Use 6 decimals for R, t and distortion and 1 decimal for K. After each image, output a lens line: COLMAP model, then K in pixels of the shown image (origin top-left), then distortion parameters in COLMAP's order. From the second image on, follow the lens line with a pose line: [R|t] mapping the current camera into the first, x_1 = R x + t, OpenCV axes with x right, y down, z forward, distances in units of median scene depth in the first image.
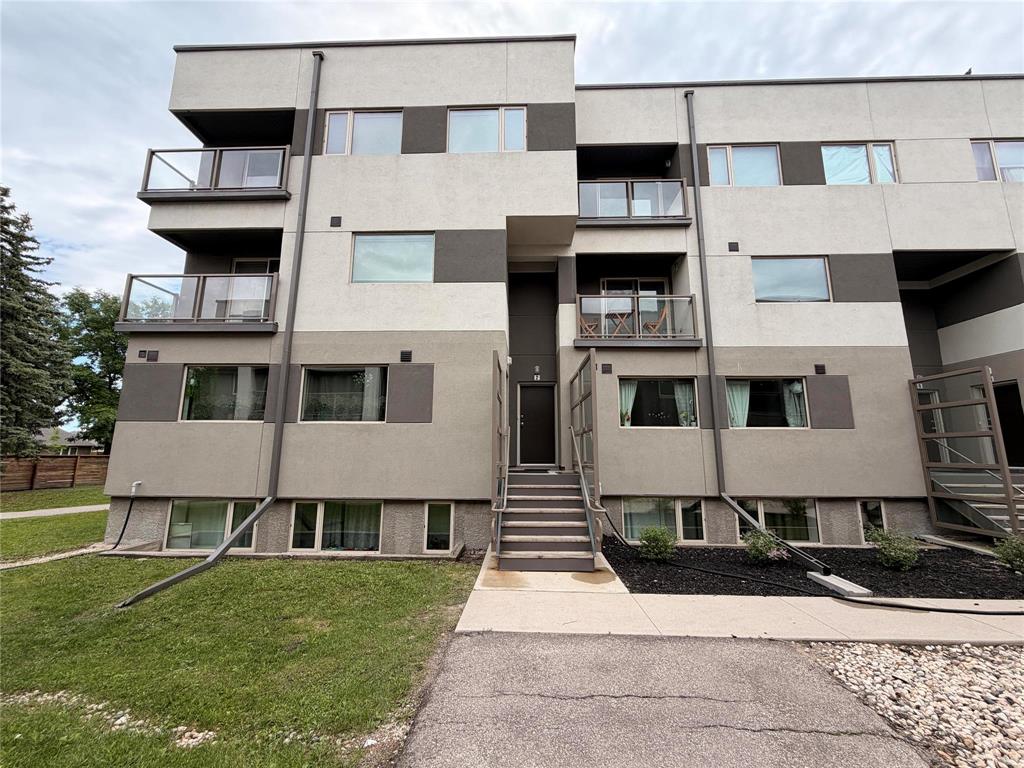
lens RADIAL K [[408.2, 0, 513.6], [0, 408.2, 384.3], [0, 0, 1]] dist [-0.000951, 0.000042]
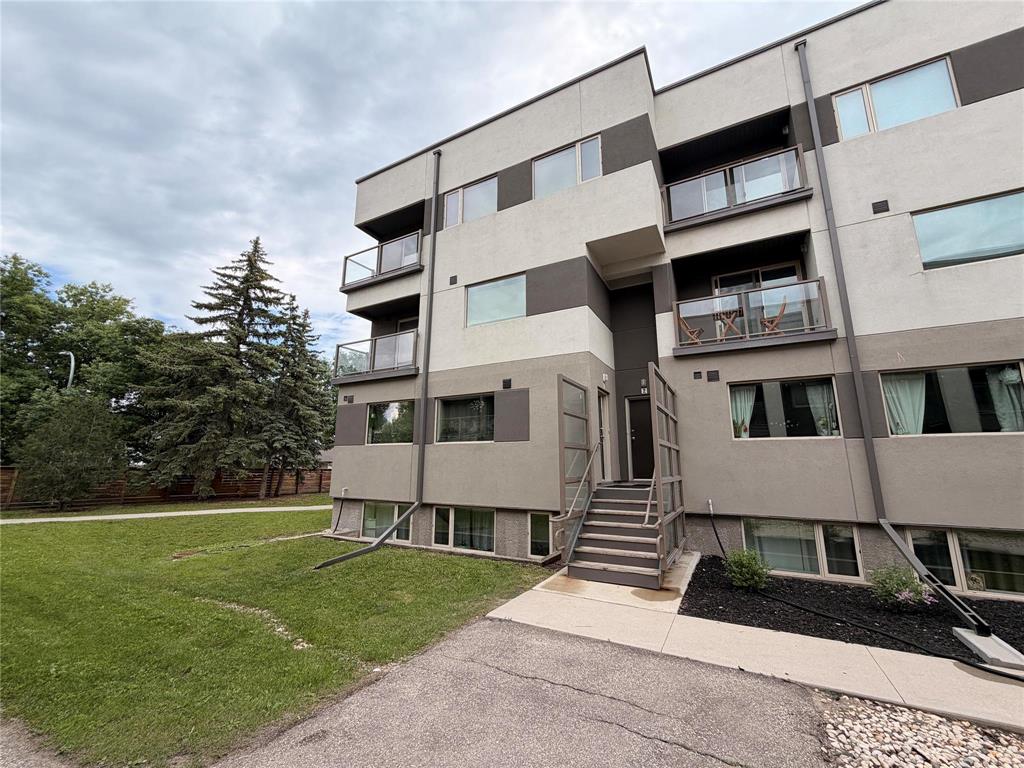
lens RADIAL K [[408.2, 0, 511.9], [0, 408.2, 384.2], [0, 0, 1]] dist [-0.000951, 0.000042]
pose [[0.892664, -0.089640, -0.441720, 0.245507], [0.074456, 0.995887, -0.051632, -0.006075], [0.444531, 0.013202, 0.895666, -0.029265]]
